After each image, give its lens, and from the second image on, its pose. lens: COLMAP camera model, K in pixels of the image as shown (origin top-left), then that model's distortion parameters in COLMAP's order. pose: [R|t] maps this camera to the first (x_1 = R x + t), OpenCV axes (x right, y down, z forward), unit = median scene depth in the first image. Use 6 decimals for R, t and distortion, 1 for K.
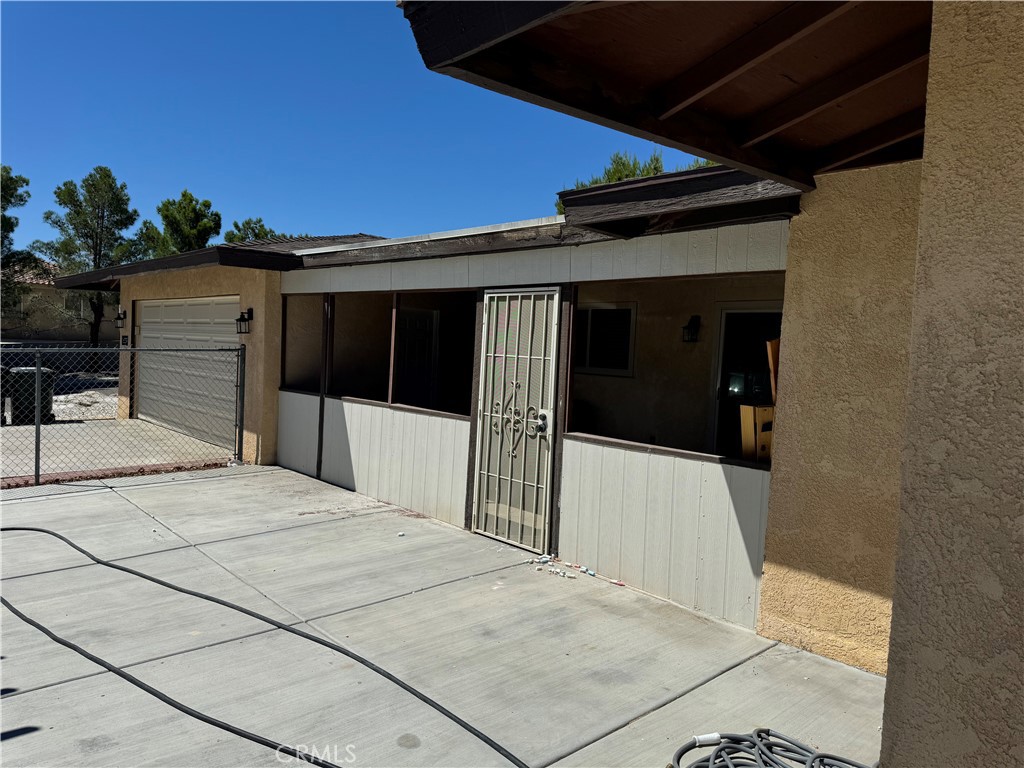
lens RADIAL K [[719.2, 0, 521.9], [0, 719.2, 382.9], [0, 0, 1]] dist [0.092918, -0.121656]
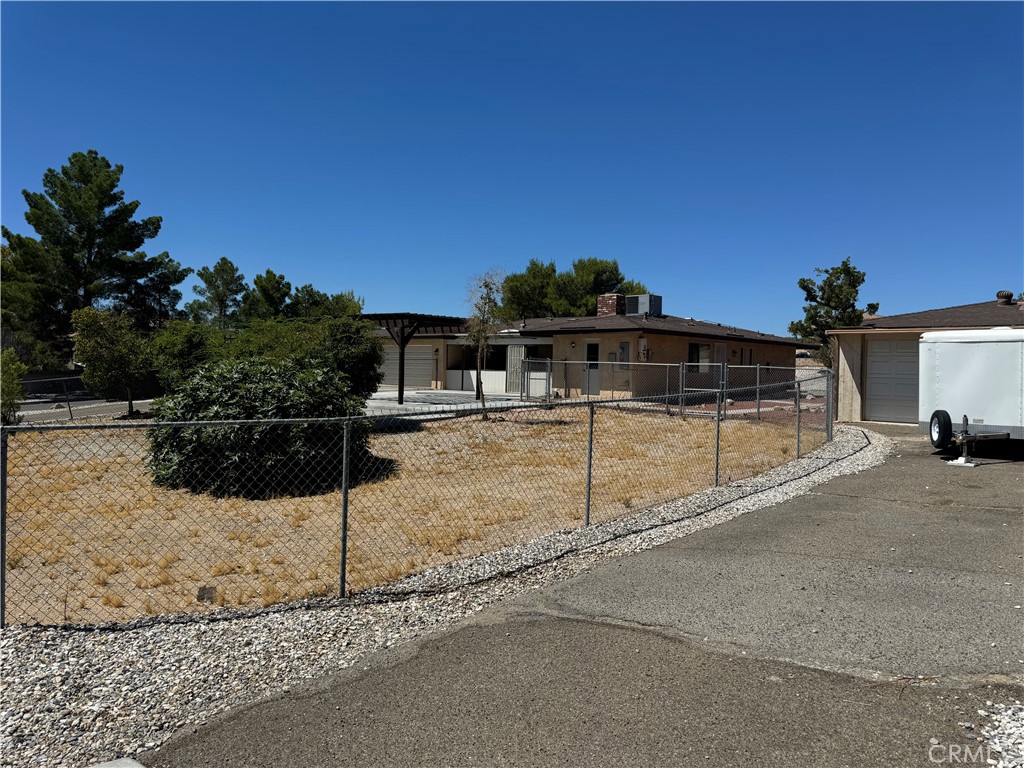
lens RADIAL K [[719.2, 0, 521.9], [0, 719.2, 382.9], [0, 0, 1]] dist [0.092918, -0.121656]
pose [[0.993358, -0.026988, 0.111853, -0.099652], [0.029445, 0.999359, -0.020373, 0.045429], [-0.111232, 0.023531, 0.993516, -0.754527]]
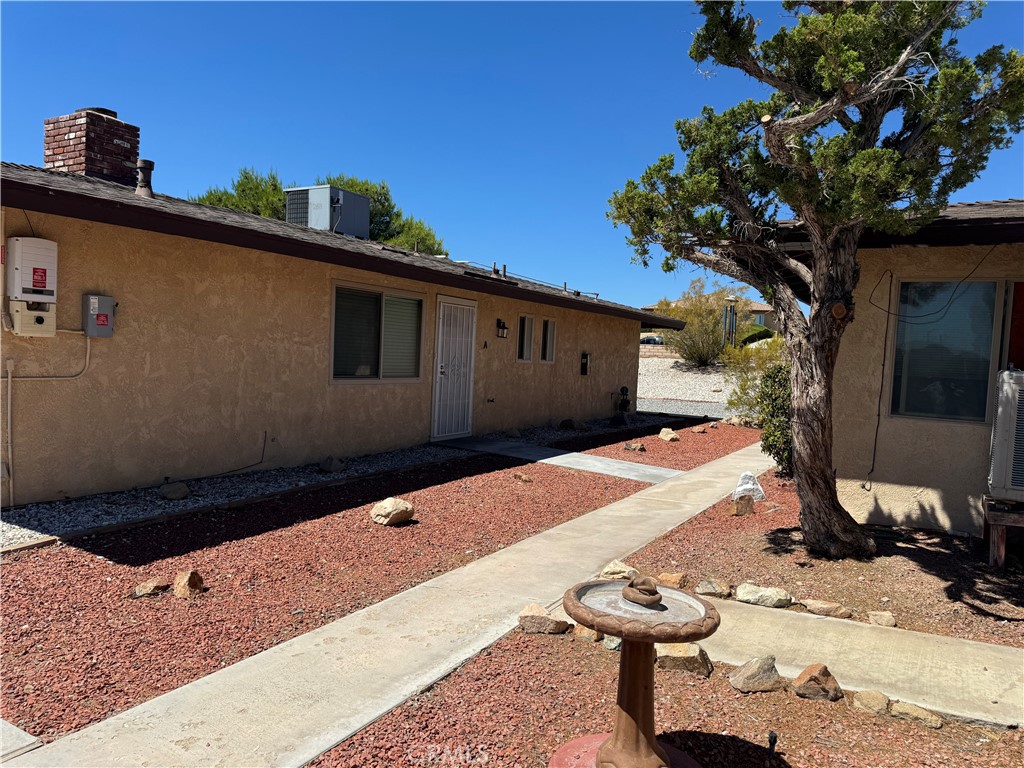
lens RADIAL K [[723.9, 0, 511.3], [0, 723.9, 392.1], [0, 0, 1]] dist [0.128816, -0.182069]
pose [[0.957564, -0.014122, 0.287876, 0.171700], [0.008164, 0.999727, 0.021889, 0.021638], [-0.288107, -0.018610, 0.957417, -0.226048]]
